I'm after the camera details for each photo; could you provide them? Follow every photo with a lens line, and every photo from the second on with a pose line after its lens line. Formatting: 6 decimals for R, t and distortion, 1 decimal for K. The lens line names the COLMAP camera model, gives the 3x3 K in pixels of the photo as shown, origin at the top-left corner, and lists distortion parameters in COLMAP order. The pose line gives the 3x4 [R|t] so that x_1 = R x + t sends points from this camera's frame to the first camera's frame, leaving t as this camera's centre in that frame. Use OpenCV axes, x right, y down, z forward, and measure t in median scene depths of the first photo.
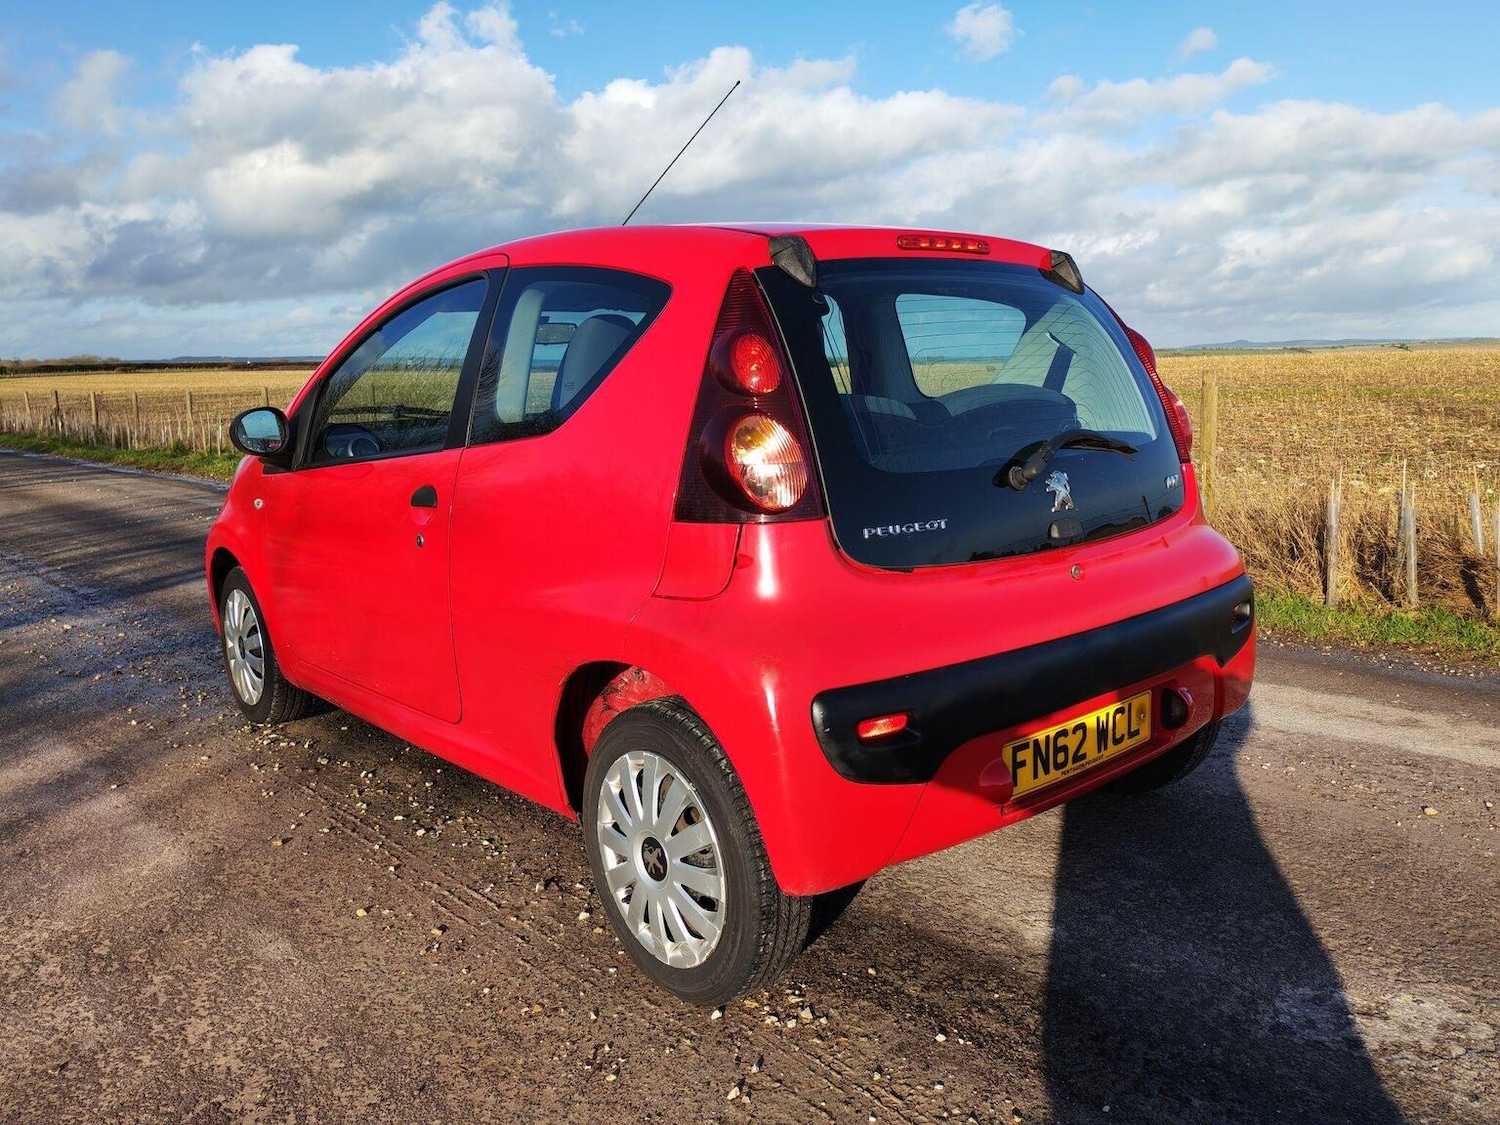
lens RADIAL K [[1163.1, 0, 750.0], [0, 1163.1, 532.9], [0, 0, 1]] dist [0.058017, -0.074979]
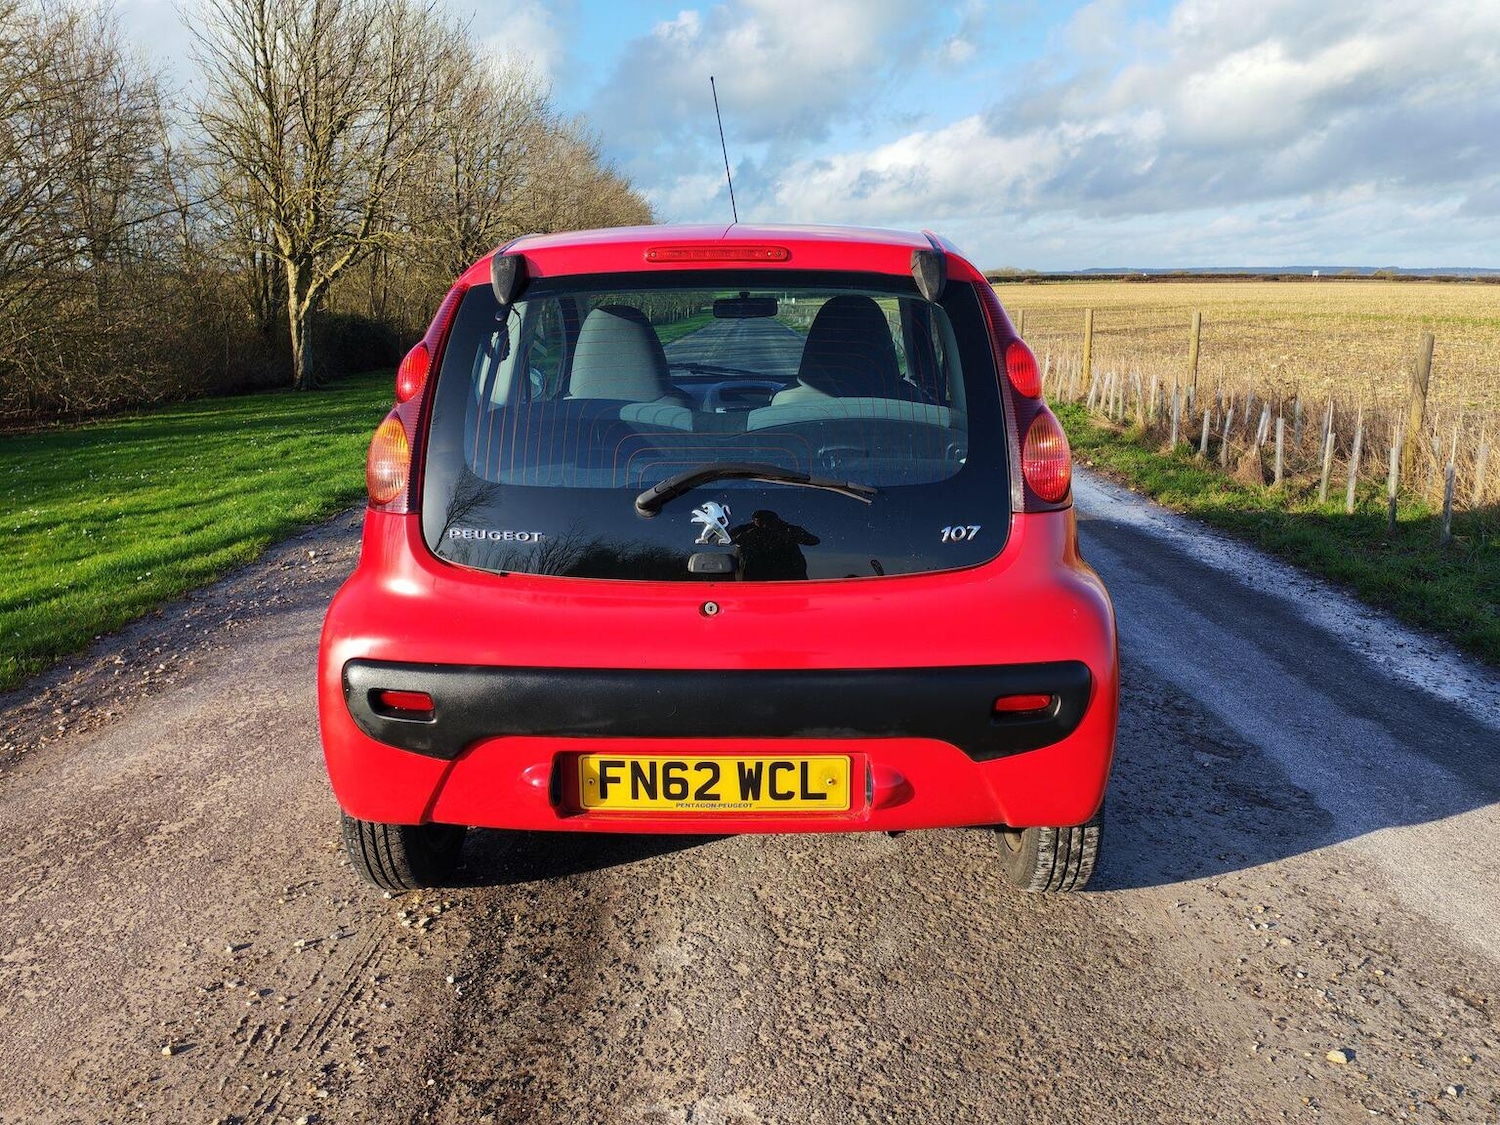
lens RADIAL K [[1163.1, 0, 741.6], [0, 1163.1, 545.7], [0, 0, 1]] dist [0.058017, -0.074979]
pose [[0.731104, 0.164394, -0.662164, 0.899623], [-0.107957, 0.986184, 0.125641, -0.137787], [0.673671, -0.020371, 0.738751, 0.299586]]
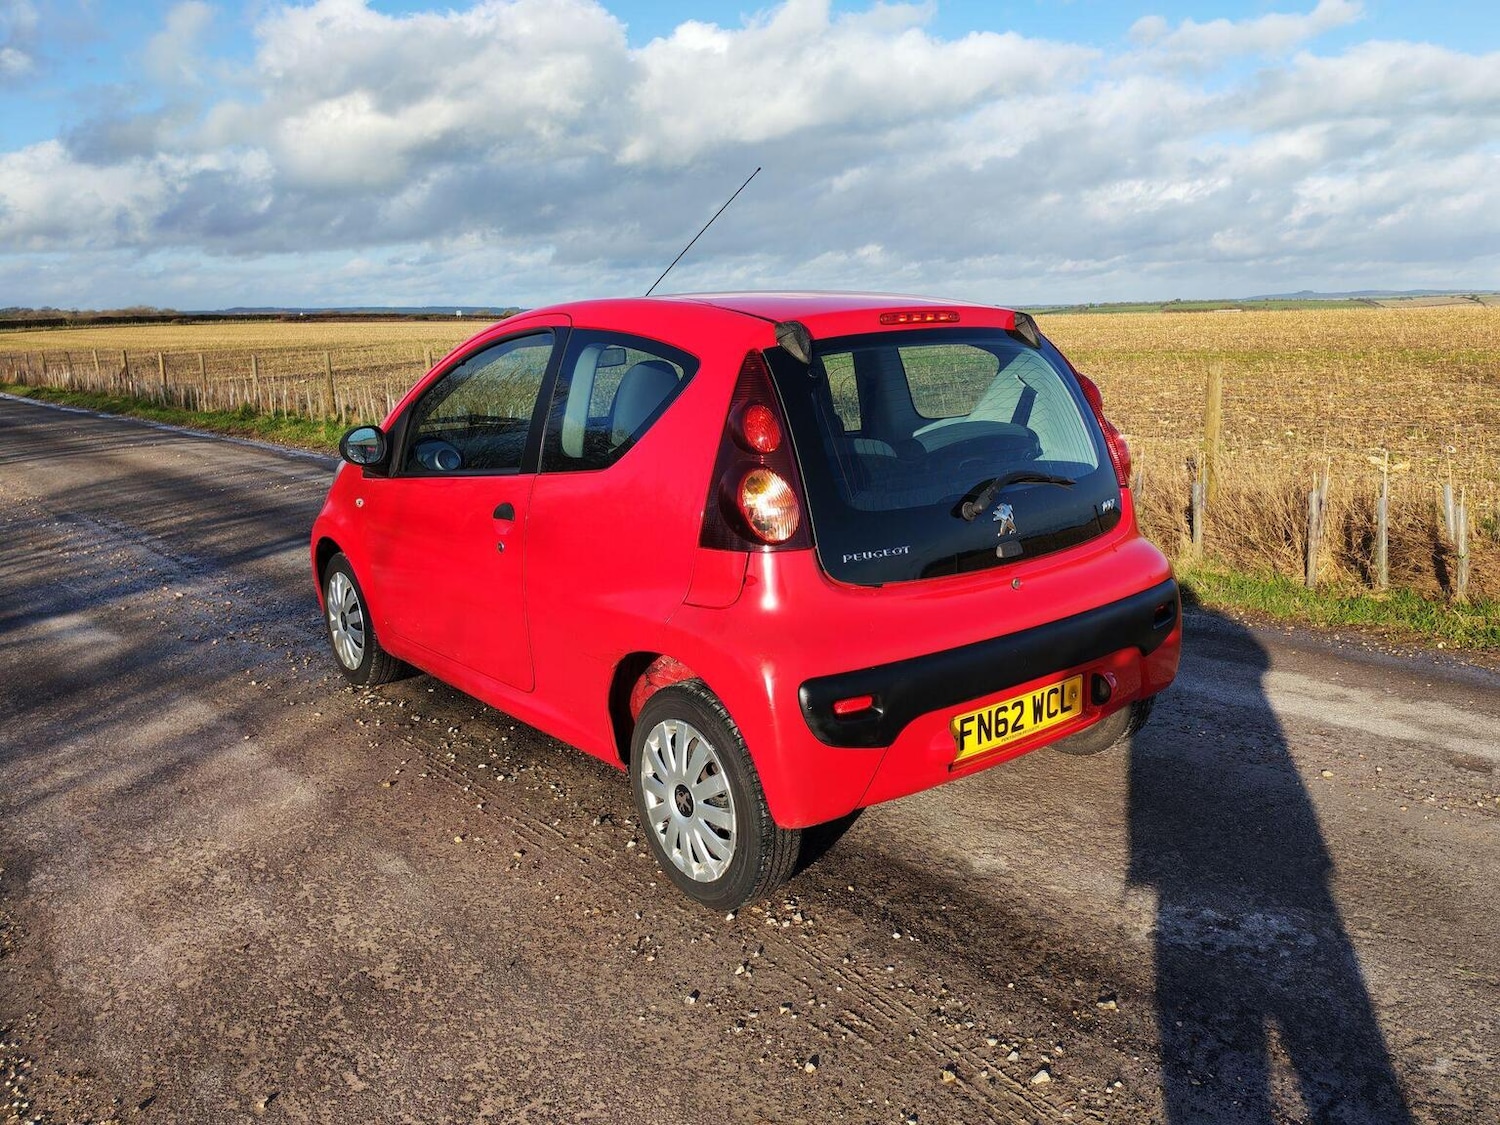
lens RADIAL K [[1163.1, 0, 769.3], [0, 1163.1, 533.0], [0, 0, 1]] dist [0.058017, -0.074979]
pose [[0.999460, 0.008438, -0.031742, 0.048137], [-0.007124, 0.999123, 0.041271, -0.070490], [0.032062, -0.041022, 0.998644, -0.270761]]
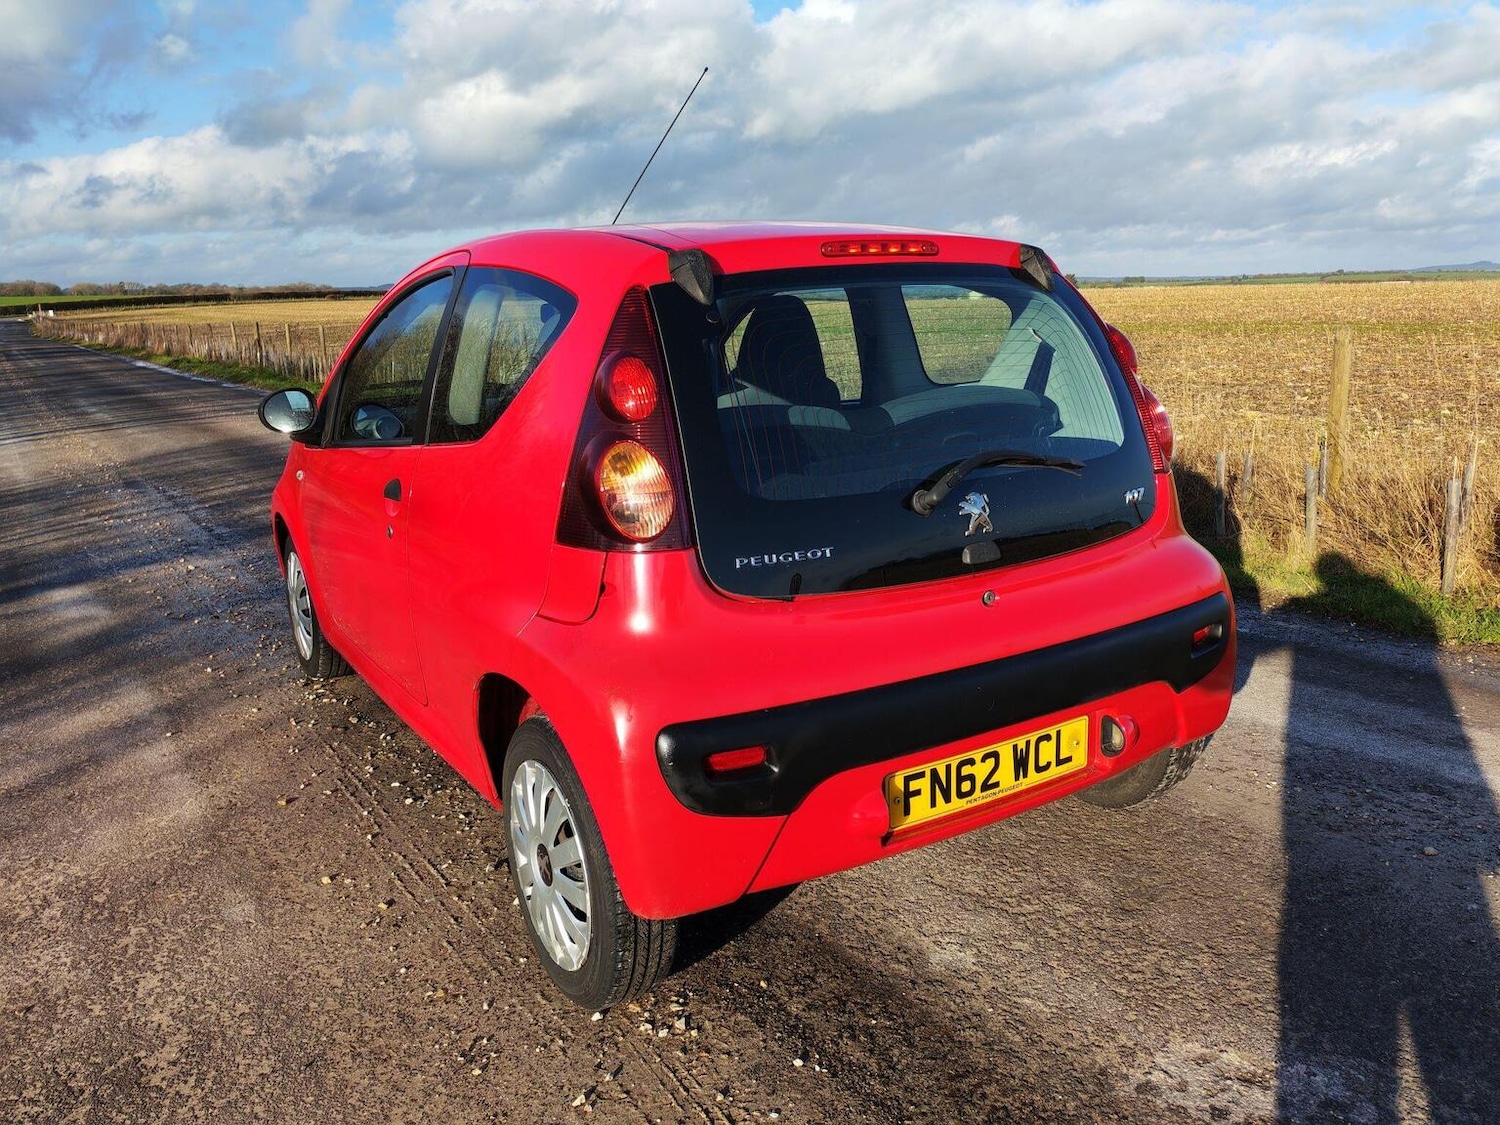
lens RADIAL K [[1163.1, 0, 752.5], [0, 1163.1, 527.0], [0, 0, 1]] dist [0.058017, -0.074979]
pose [[0.988047, 0.029905, -0.151226, 0.223206], [-0.021165, 0.998029, 0.059082, -0.076337], [0.152695, -0.055175, 0.986732, 0.017753]]
